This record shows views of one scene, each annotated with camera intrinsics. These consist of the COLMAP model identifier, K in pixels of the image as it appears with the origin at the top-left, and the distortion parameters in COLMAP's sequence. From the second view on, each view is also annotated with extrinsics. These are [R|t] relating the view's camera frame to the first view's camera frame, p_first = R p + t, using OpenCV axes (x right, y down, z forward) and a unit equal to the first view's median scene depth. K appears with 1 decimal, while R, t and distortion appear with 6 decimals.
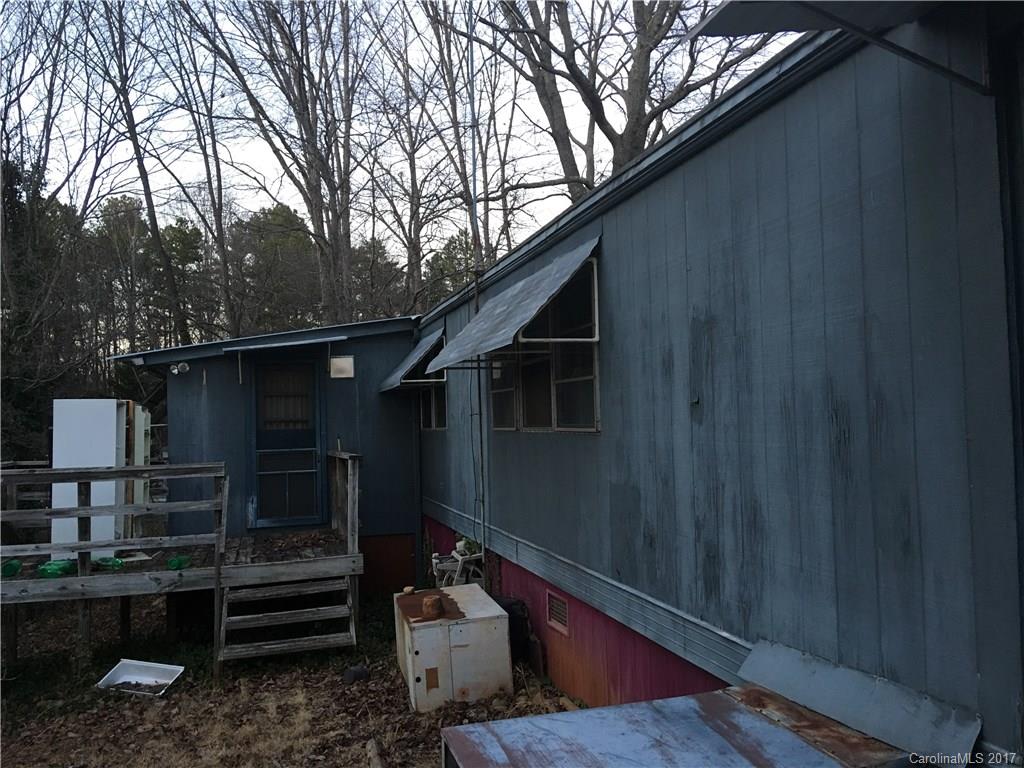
lens RADIAL K [[856.1, 0, 512.0], [0, 856.1, 384.0], [0, 0, 1]] dist [0.096586, -0.127332]
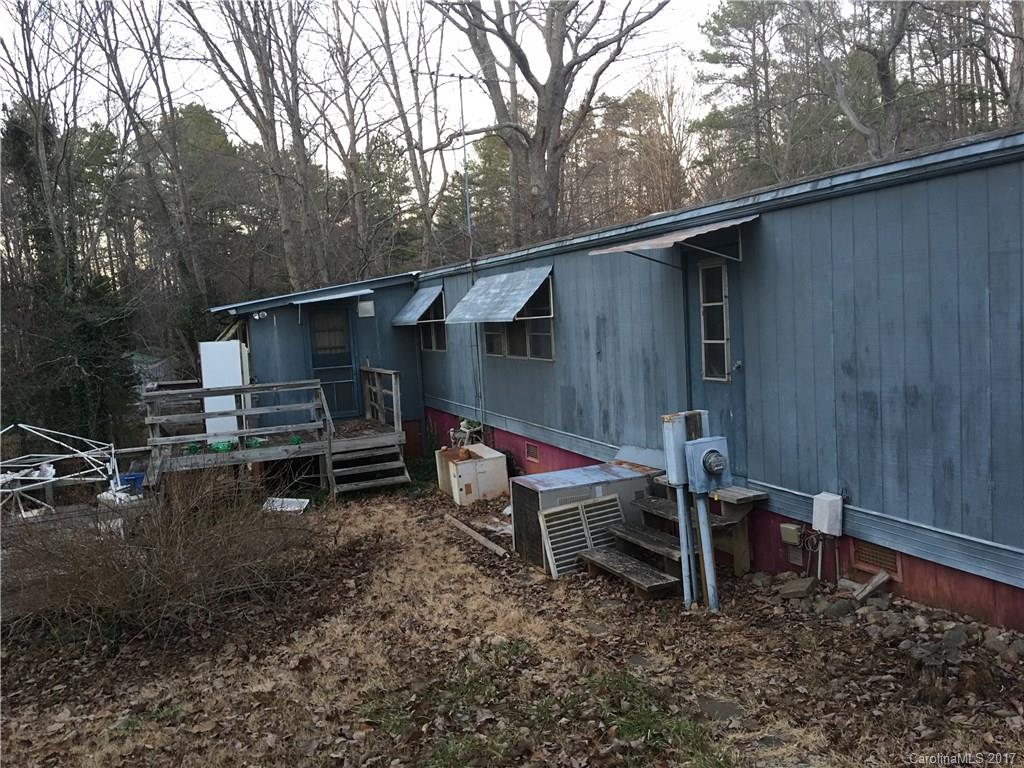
lens RADIAL K [[856.1, 0, 512.0], [0, 856.1, 384.0], [0, 0, 1]] dist [0.096586, -0.127332]
pose [[0.995185, -0.041654, 0.088728, -0.113997], [0.030104, 0.991351, 0.127741, -0.096645], [-0.093282, -0.124455, 0.987831, -0.635163]]
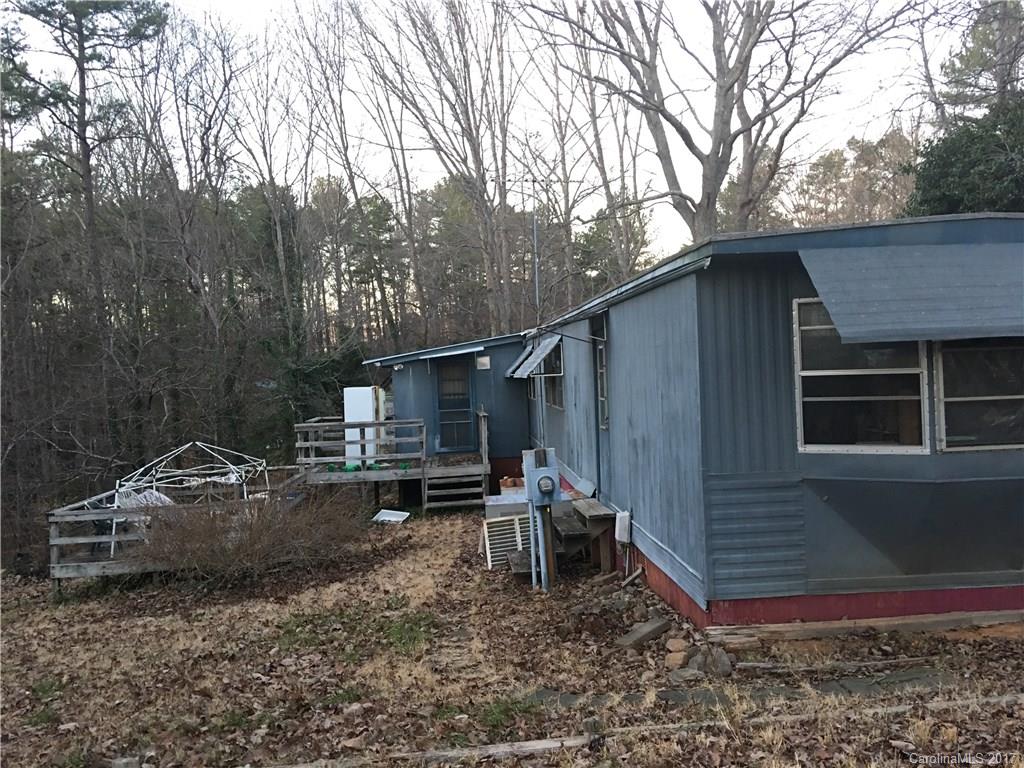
lens RADIAL K [[856.1, 0, 512.0], [0, 856.1, 384.0], [0, 0, 1]] dist [0.096586, -0.127332]
pose [[0.978069, -0.011921, -0.207940, 0.301925], [0.026360, 0.997418, 0.066805, -0.123735], [0.206607, -0.070821, 0.975858, -0.950749]]
